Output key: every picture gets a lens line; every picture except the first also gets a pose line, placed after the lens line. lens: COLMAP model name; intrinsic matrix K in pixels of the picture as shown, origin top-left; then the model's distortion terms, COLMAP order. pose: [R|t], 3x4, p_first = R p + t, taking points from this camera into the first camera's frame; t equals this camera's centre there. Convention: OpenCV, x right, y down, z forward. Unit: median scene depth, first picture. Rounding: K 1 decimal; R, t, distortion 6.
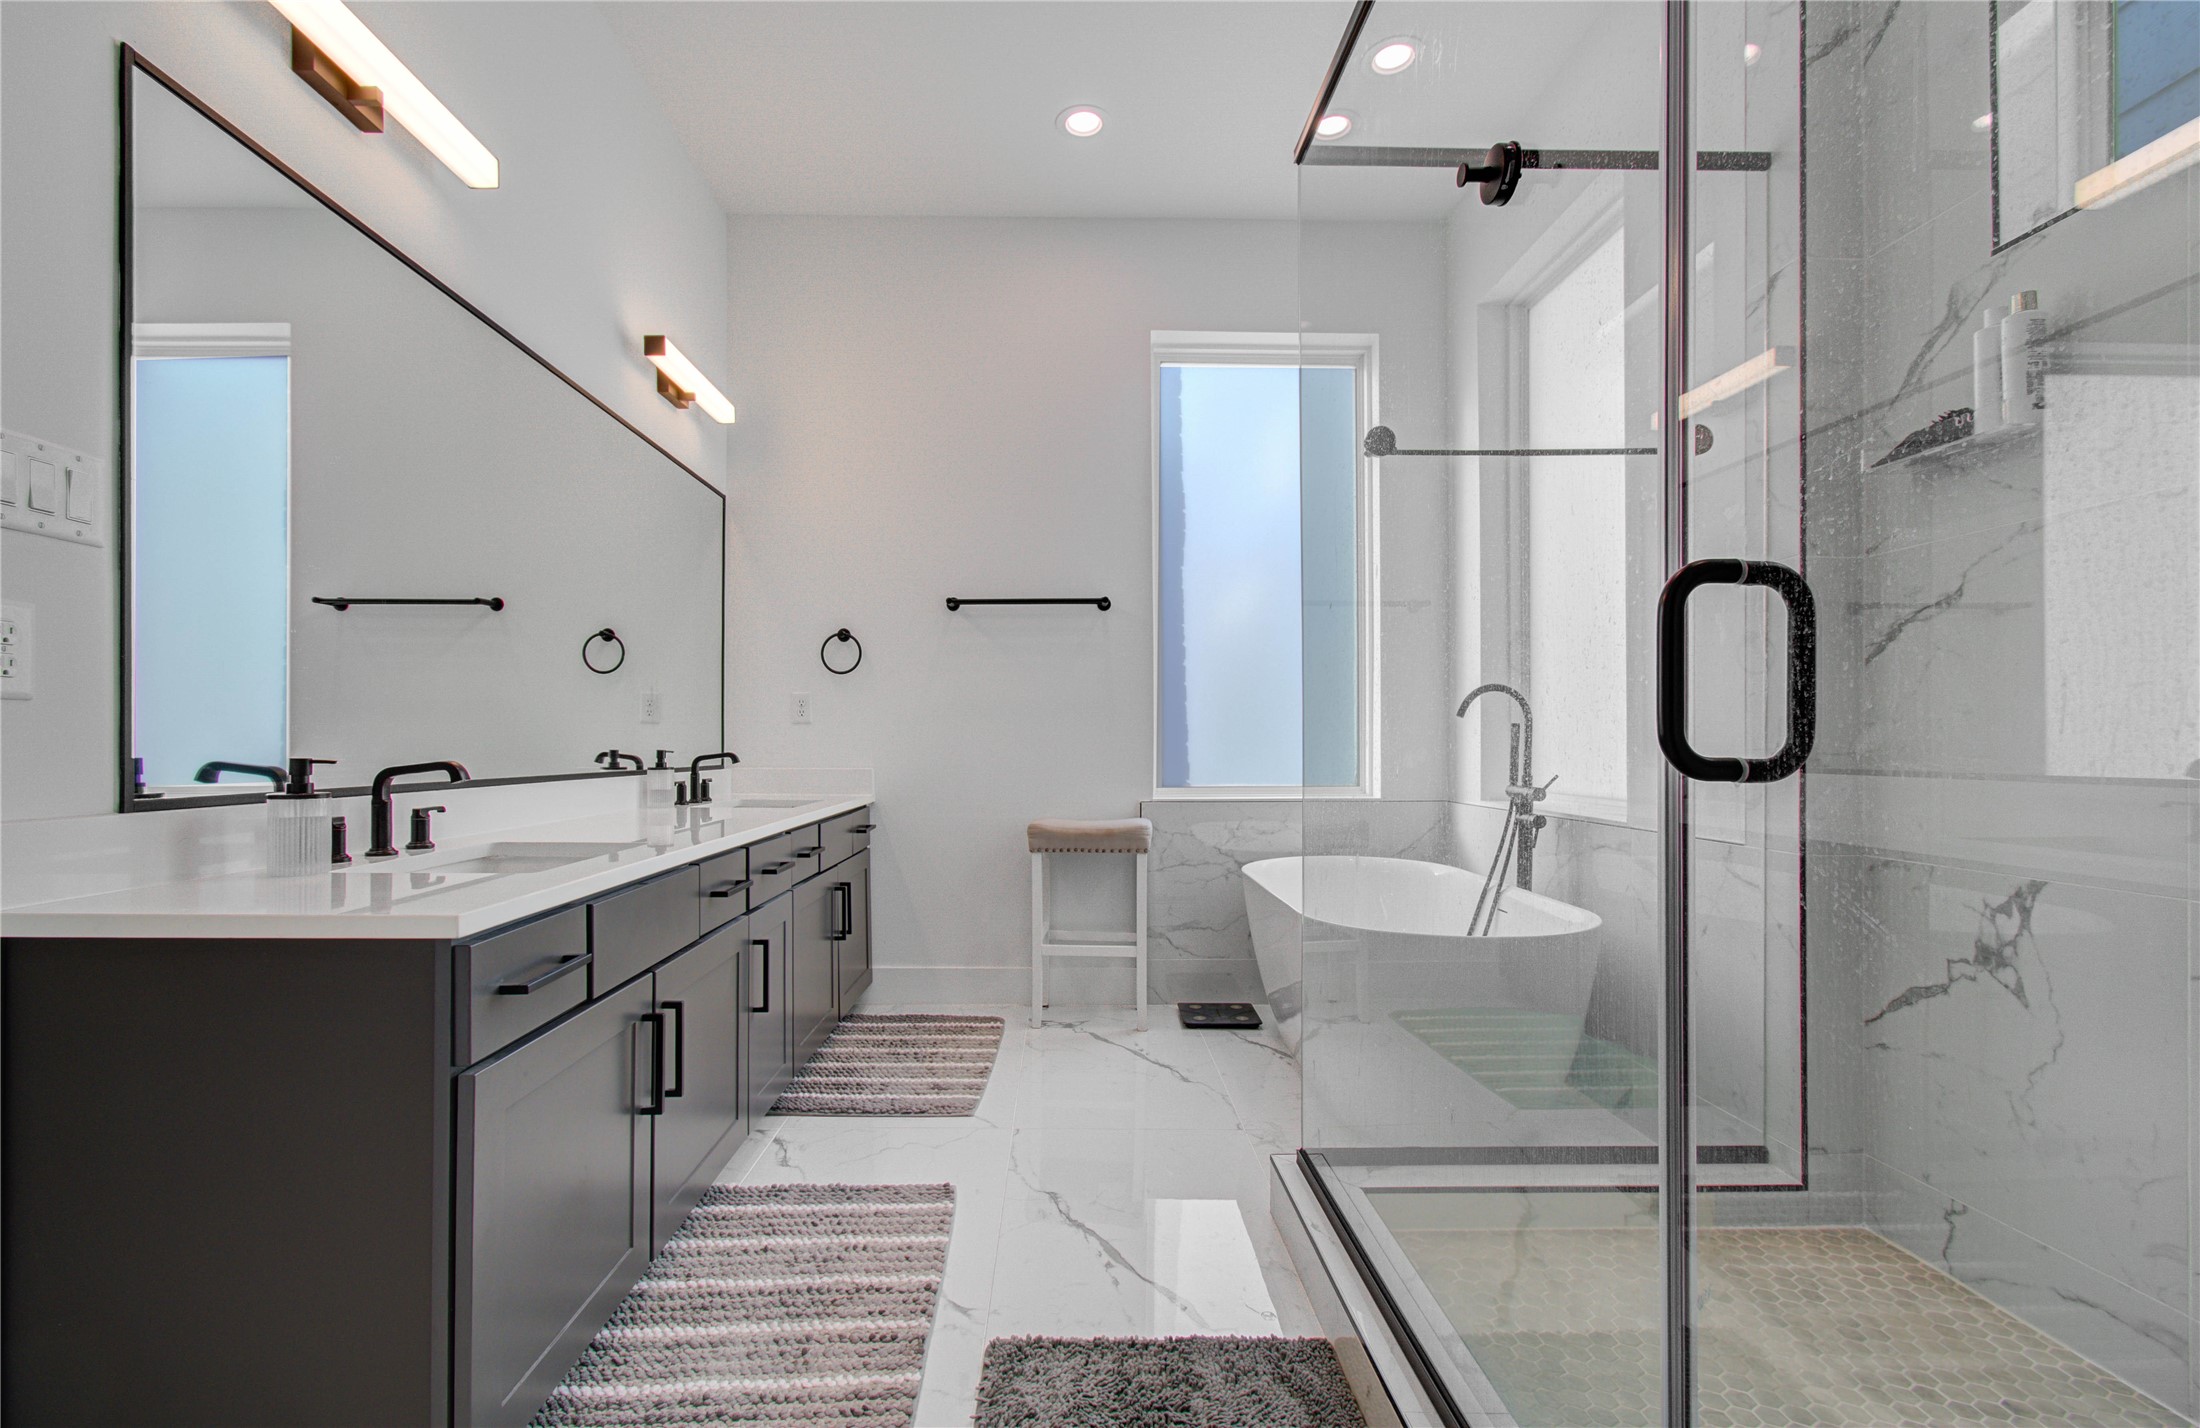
lens RADIAL K [[960.4, 0, 1084.6], [0, 960.4, 730.6], [0, 0, 1]] dist [-0.015339, 0.007140]
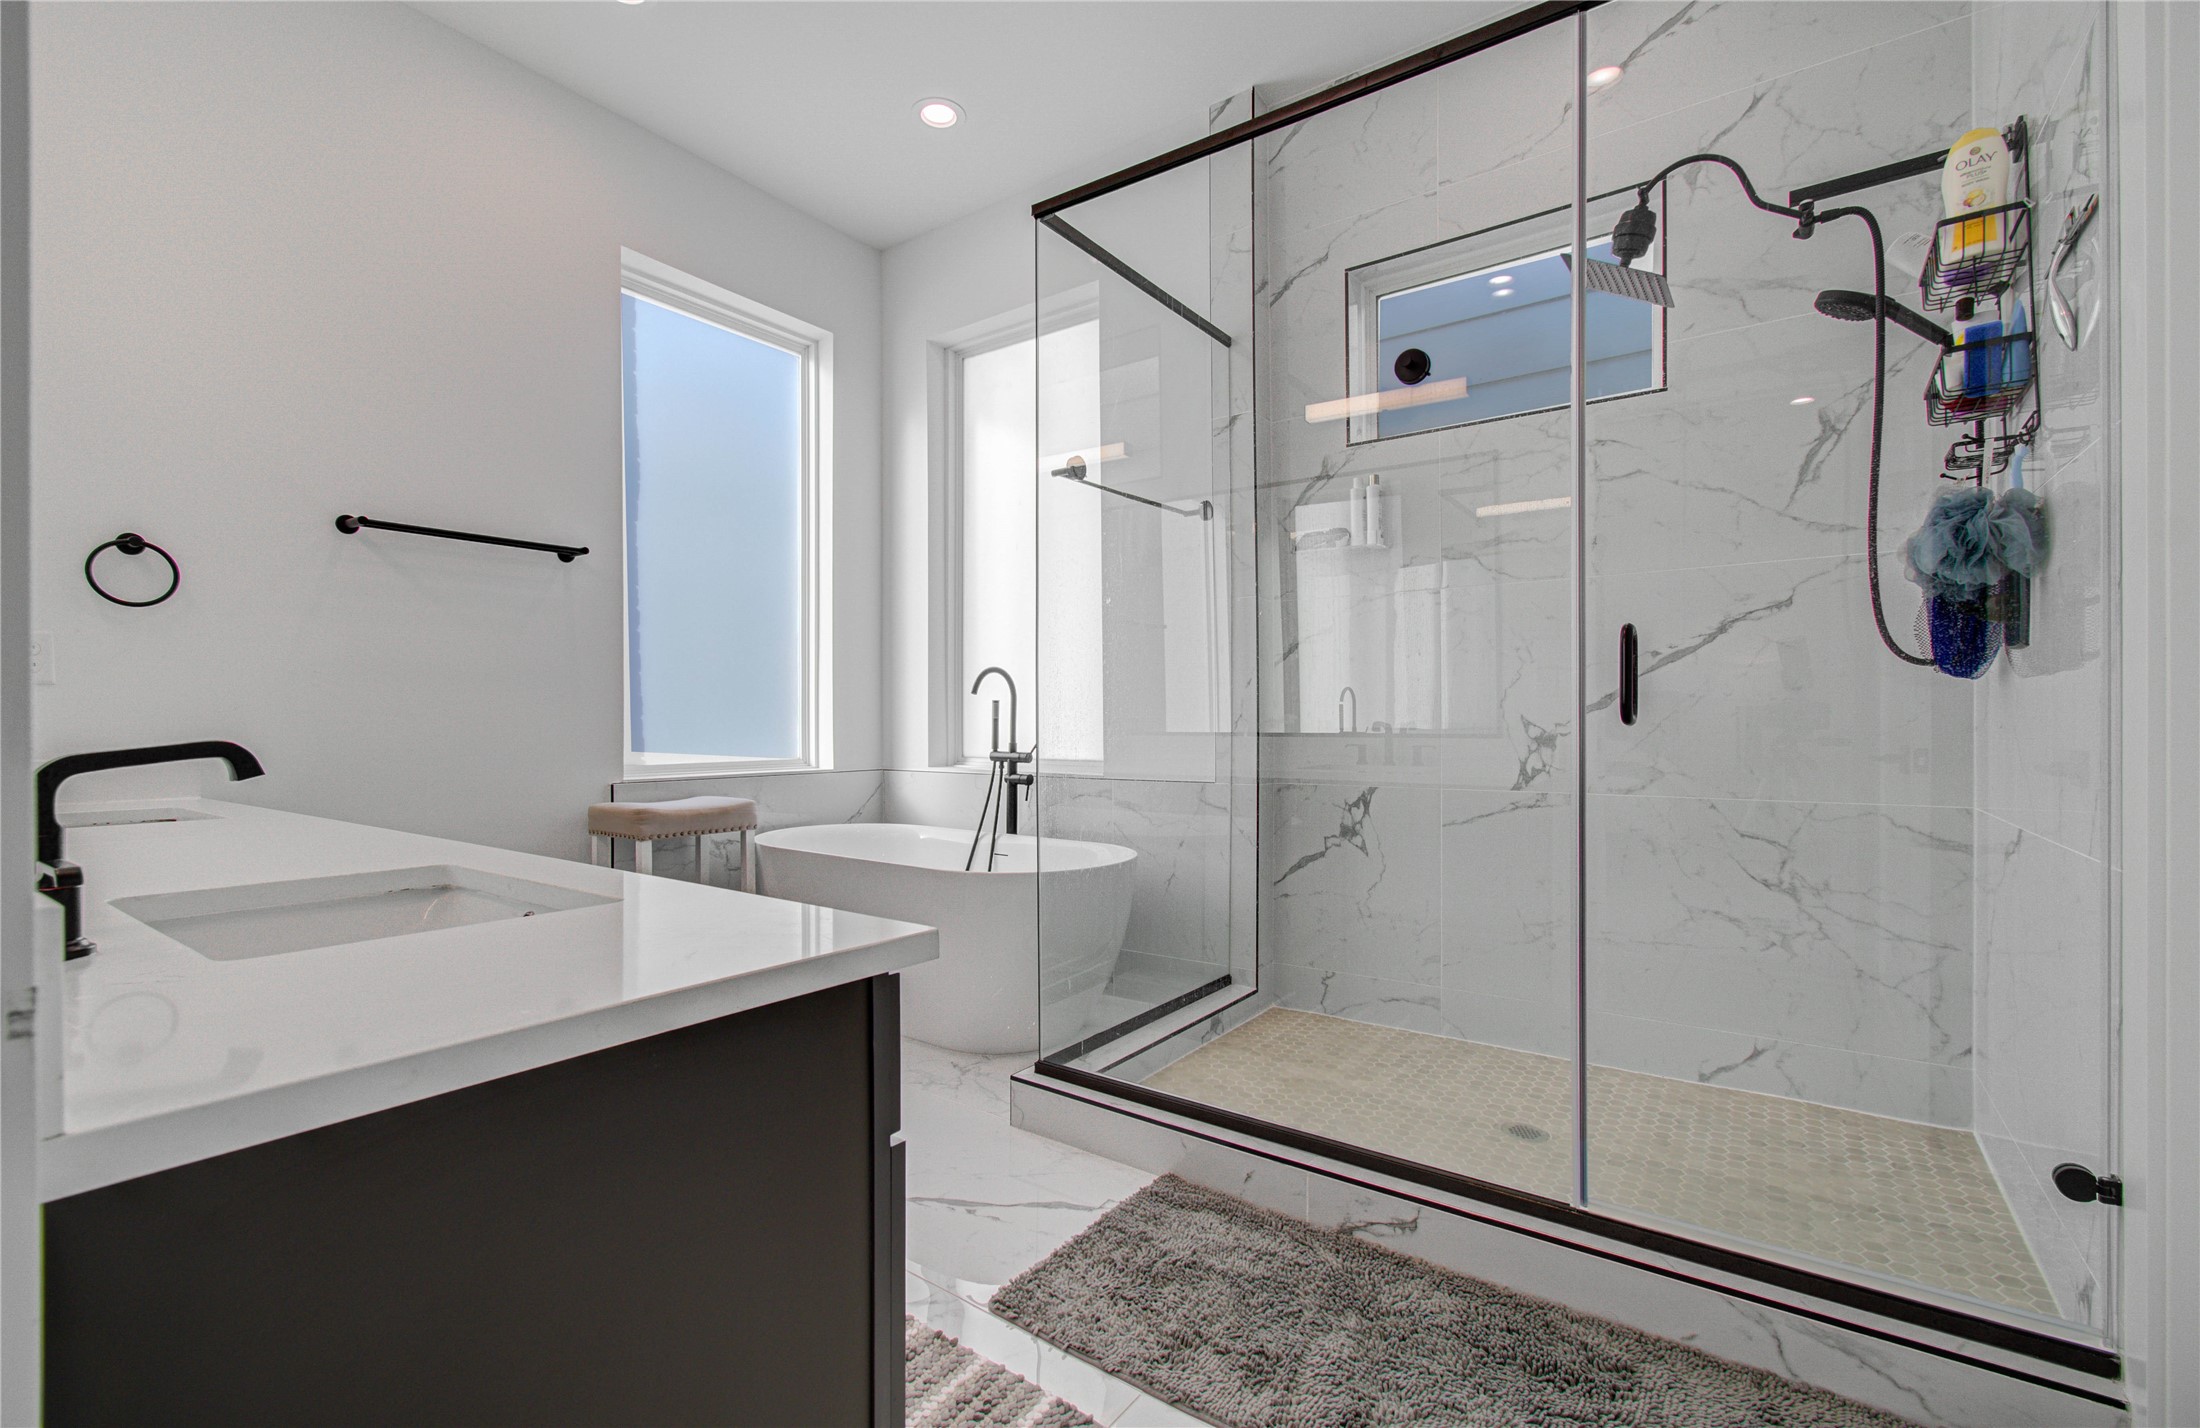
lens RADIAL K [[960.4, 0, 1088.5], [0, 960.4, 714.3], [0, 0, 1]] dist [-0.015339, 0.007140]
pose [[0.598614, -0.000104, 0.801037, -0.784241], [-0.004522, 0.999984, 0.003509, 0.007507], [-0.801025, -0.005722, 0.598604, 0.284556]]
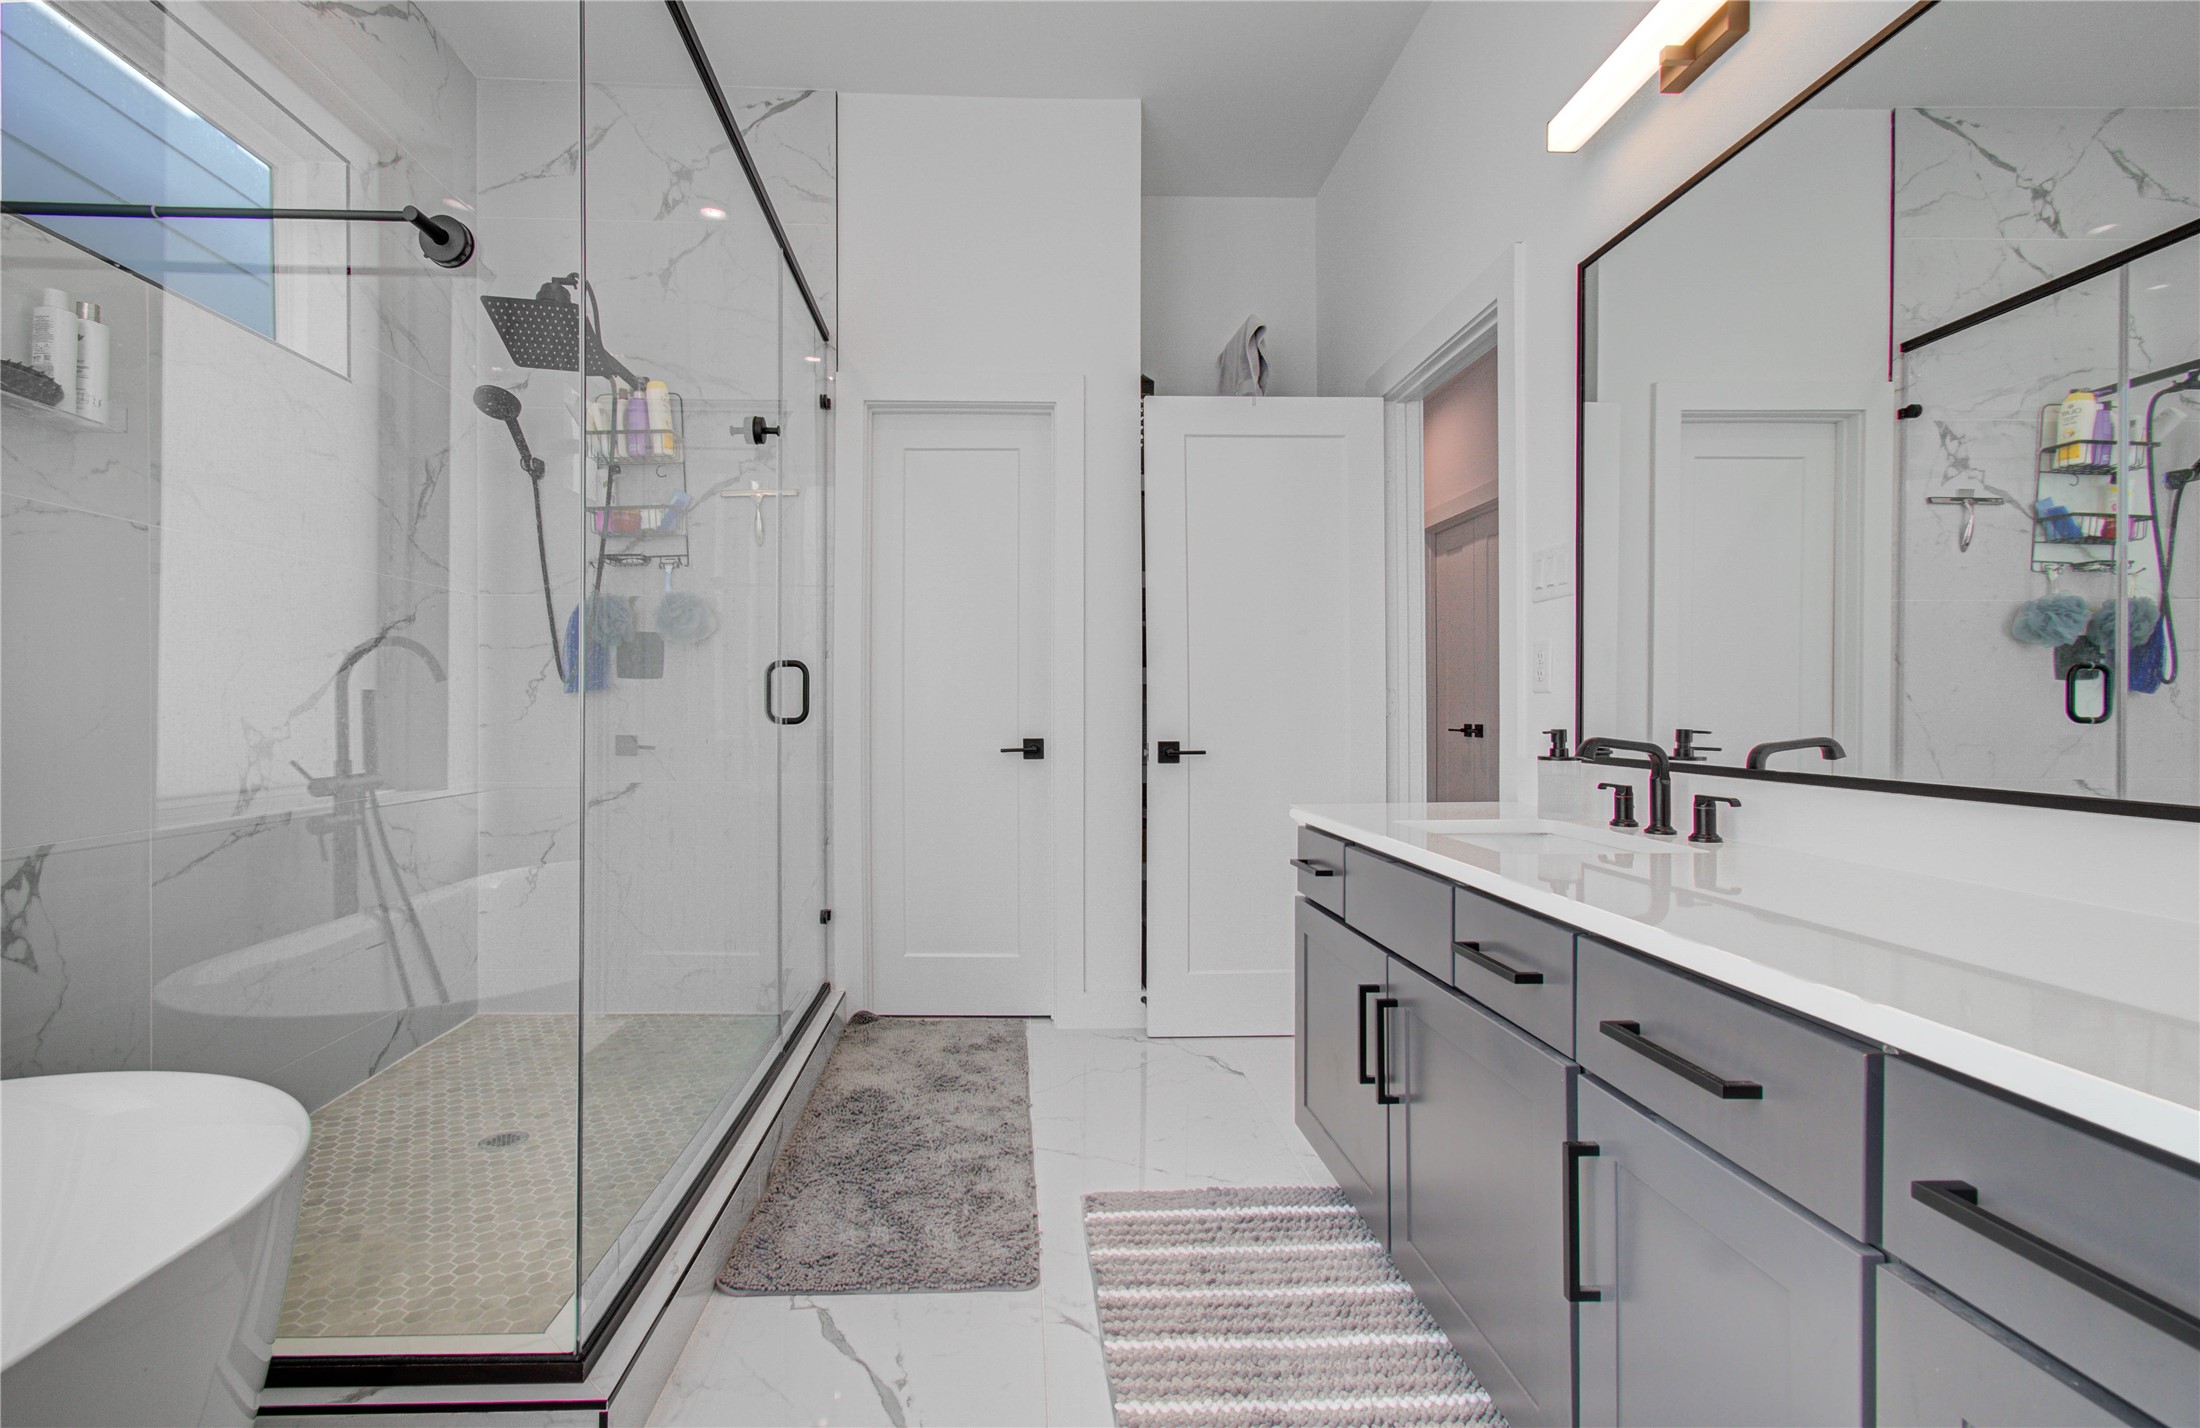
lens RADIAL K [[960.4, 0, 1048.9], [0, 960.4, 719.1], [0, 0, 1]] dist [-0.015339, 0.007140]
pose [[-0.999756, -0.001994, -0.022004, -0.082066], [-0.001902, 0.999989, -0.004193, 0.017344], [0.022013, -0.004150, -0.999749, 1.892555]]
